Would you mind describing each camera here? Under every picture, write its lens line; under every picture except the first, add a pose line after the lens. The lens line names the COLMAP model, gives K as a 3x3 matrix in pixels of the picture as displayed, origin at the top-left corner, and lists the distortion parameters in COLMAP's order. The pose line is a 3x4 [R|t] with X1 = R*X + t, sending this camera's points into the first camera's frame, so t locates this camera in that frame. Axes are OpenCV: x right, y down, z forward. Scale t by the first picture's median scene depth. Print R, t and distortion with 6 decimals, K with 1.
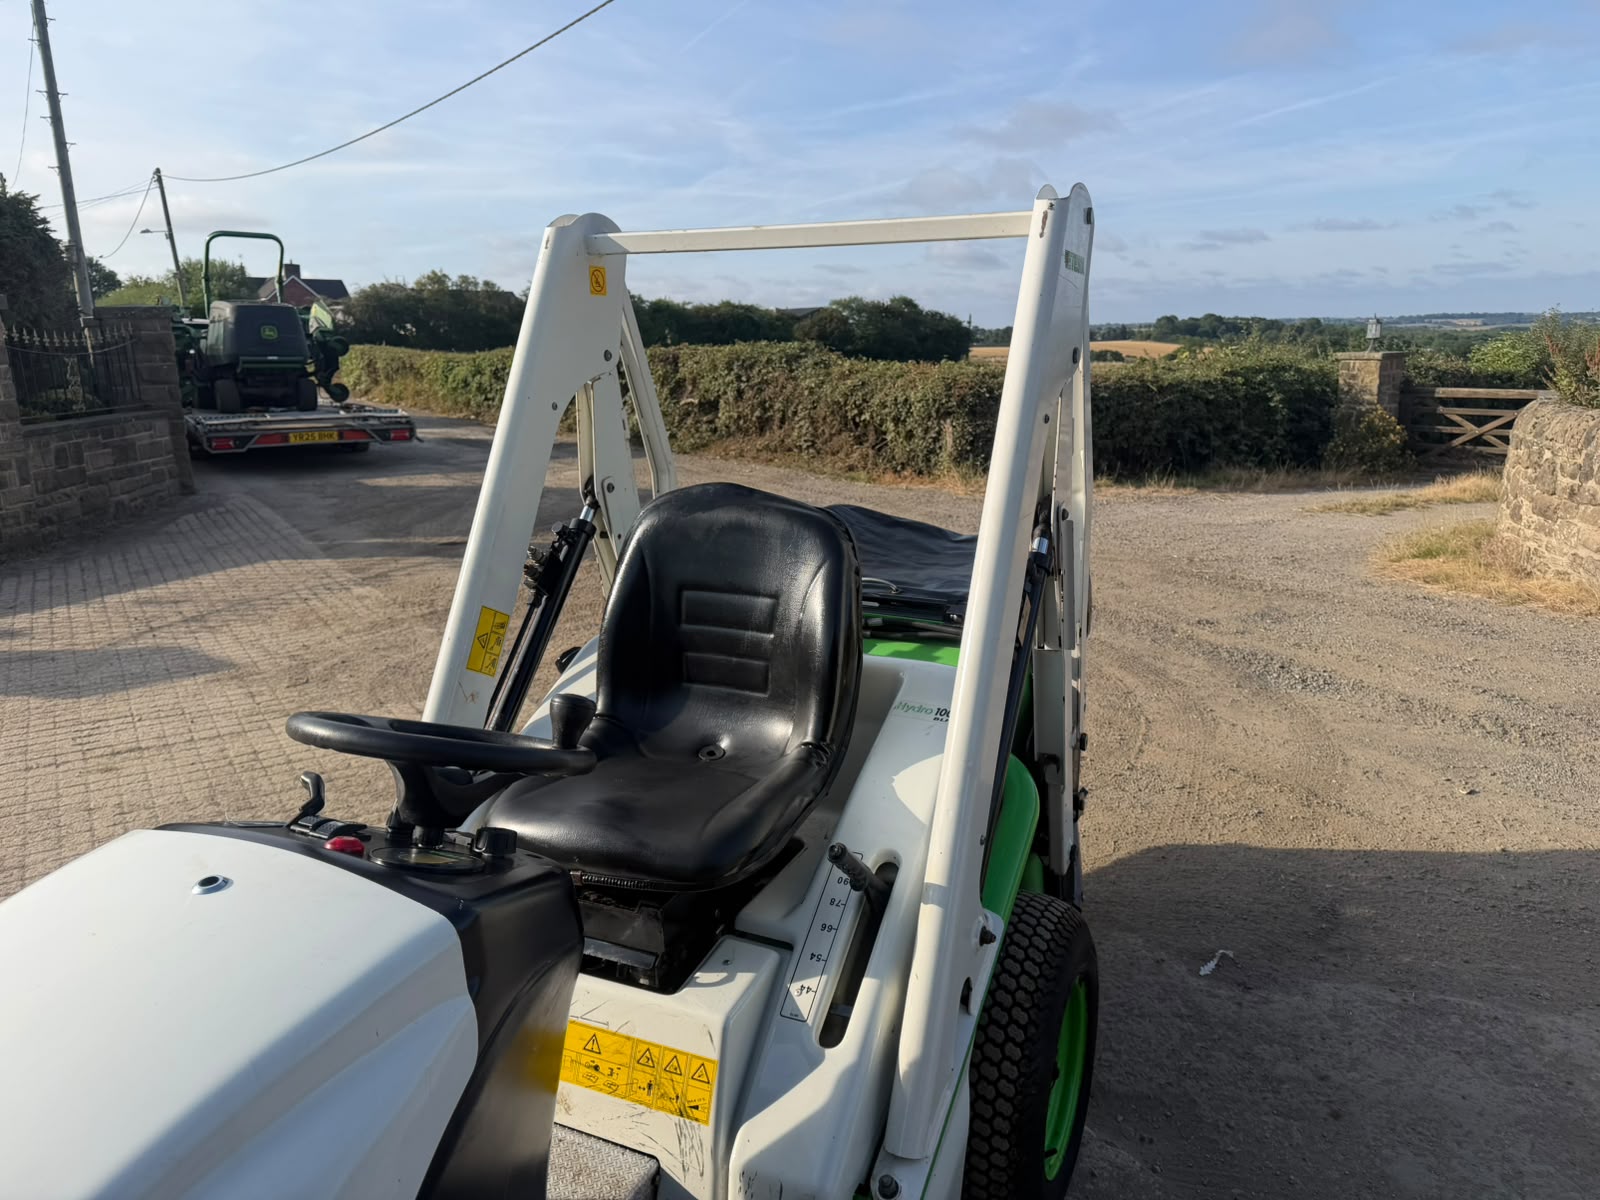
lens RADIAL K [[1120.3, 0, 831.1], [0, 1120.3, 600.3], [0, 0, 1]] dist [0.065858, -0.076506]
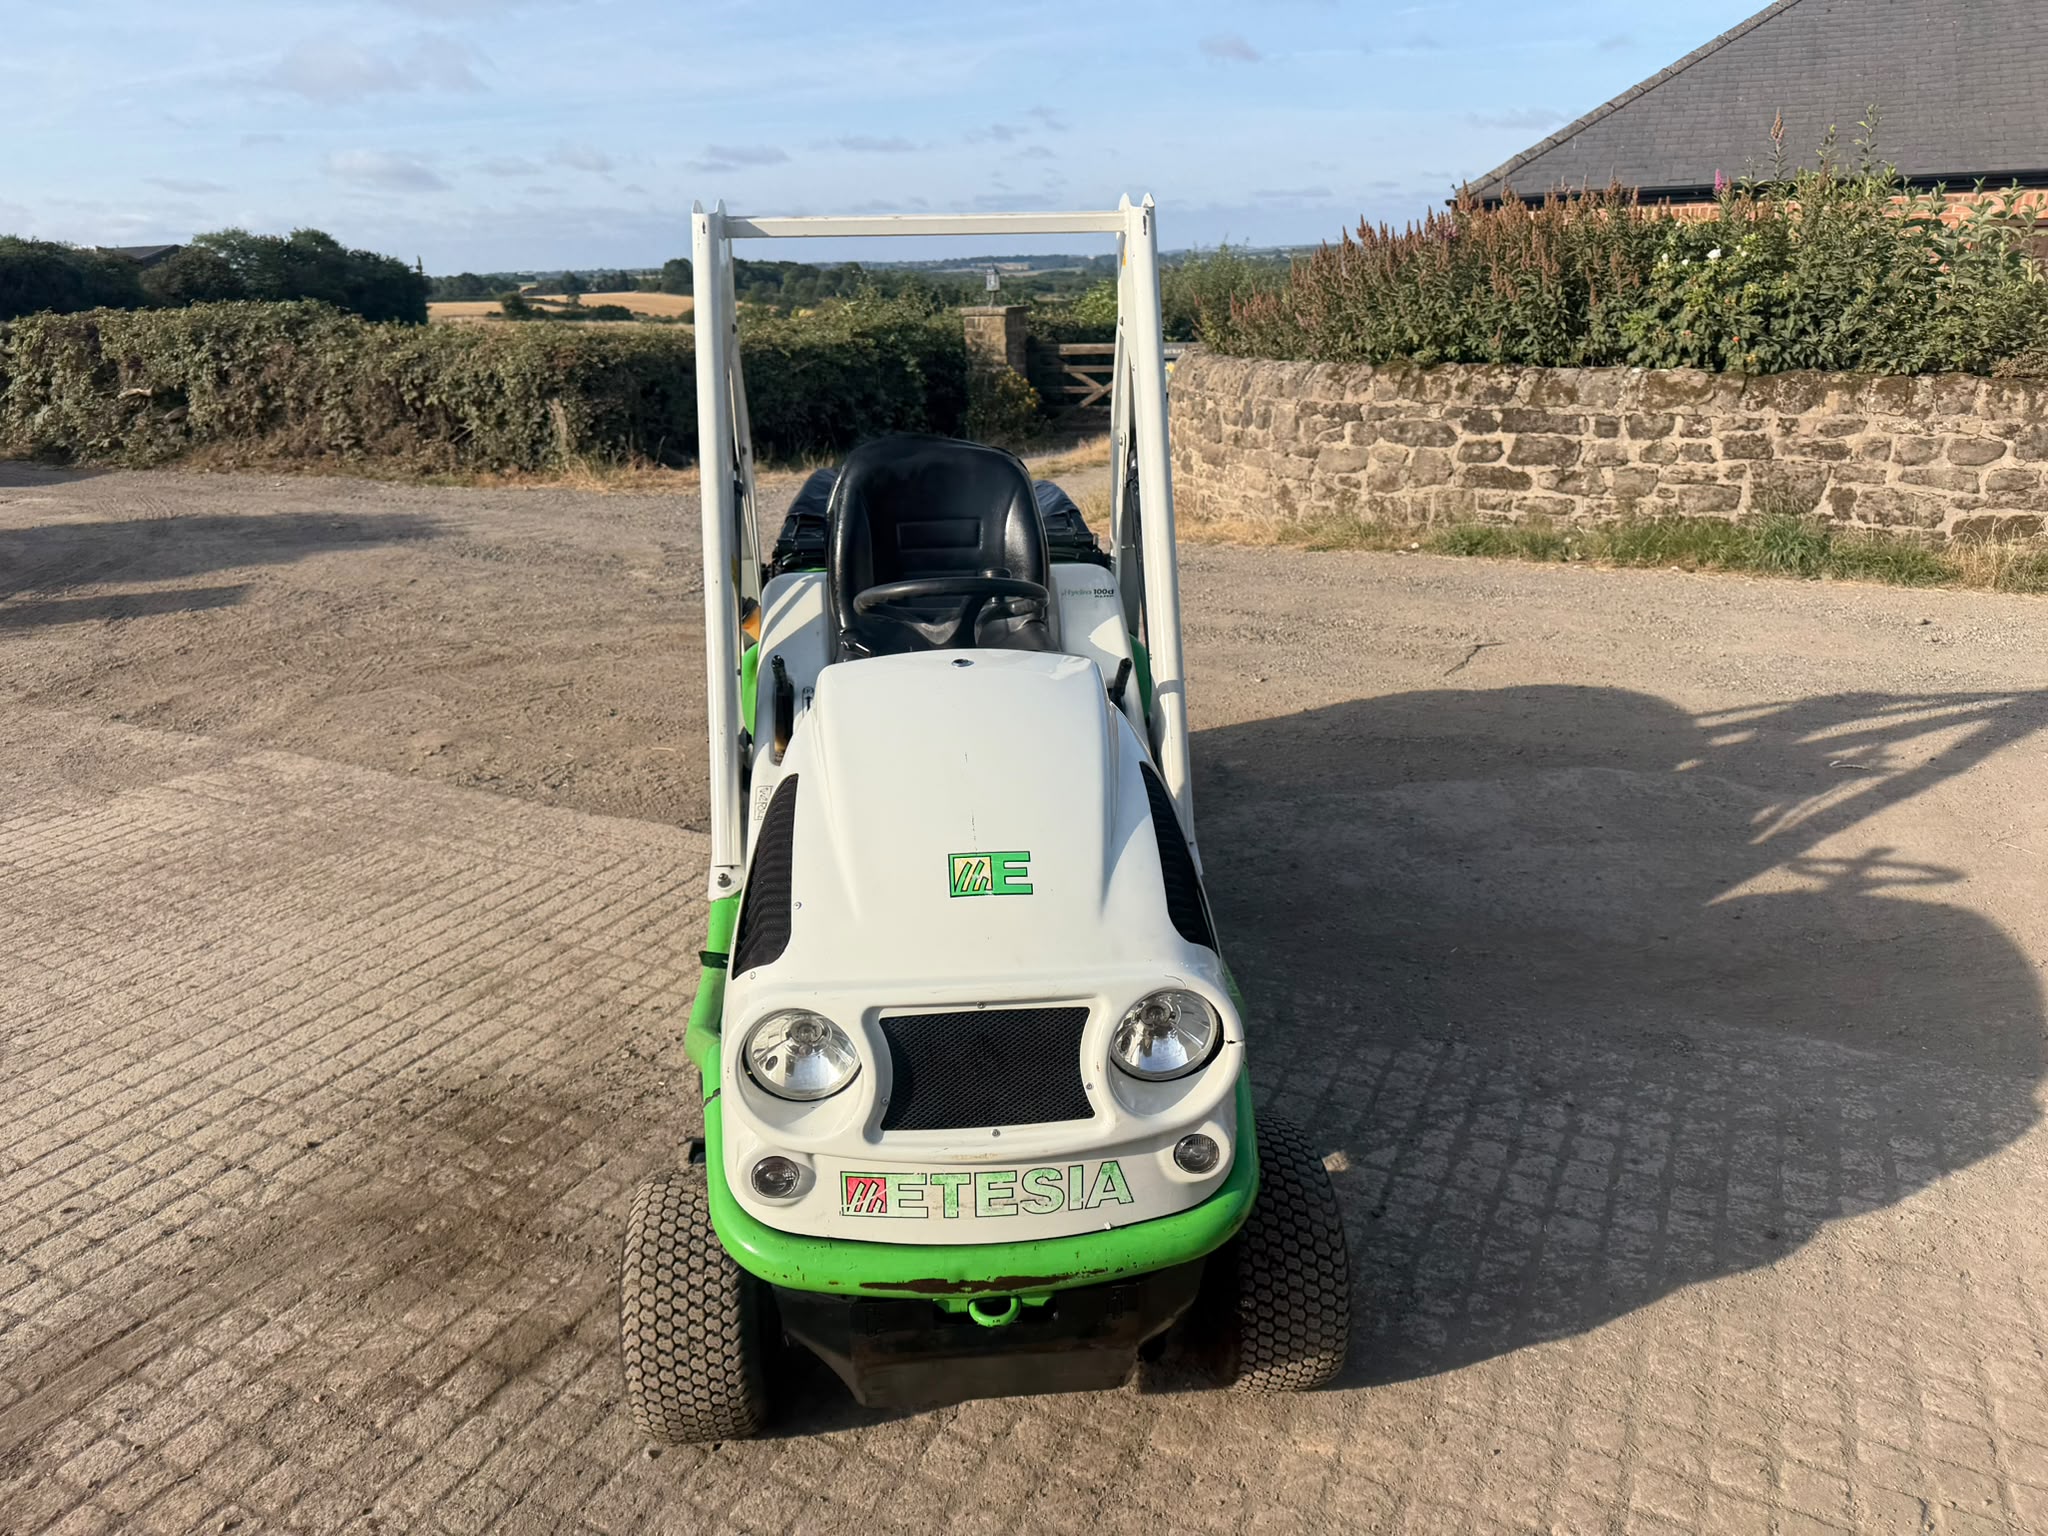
lens RADIAL K [[1437.9, 0, 1032.8], [0, 1437.9, 777.7], [0, 0, 1]] dist [0.052455, -0.058082]
pose [[0.871910, -0.169358, 0.459446, -0.101513], [0.123955, 0.984062, 0.127504, 0.011950], [-0.473717, -0.054221, 0.879007, -0.067076]]
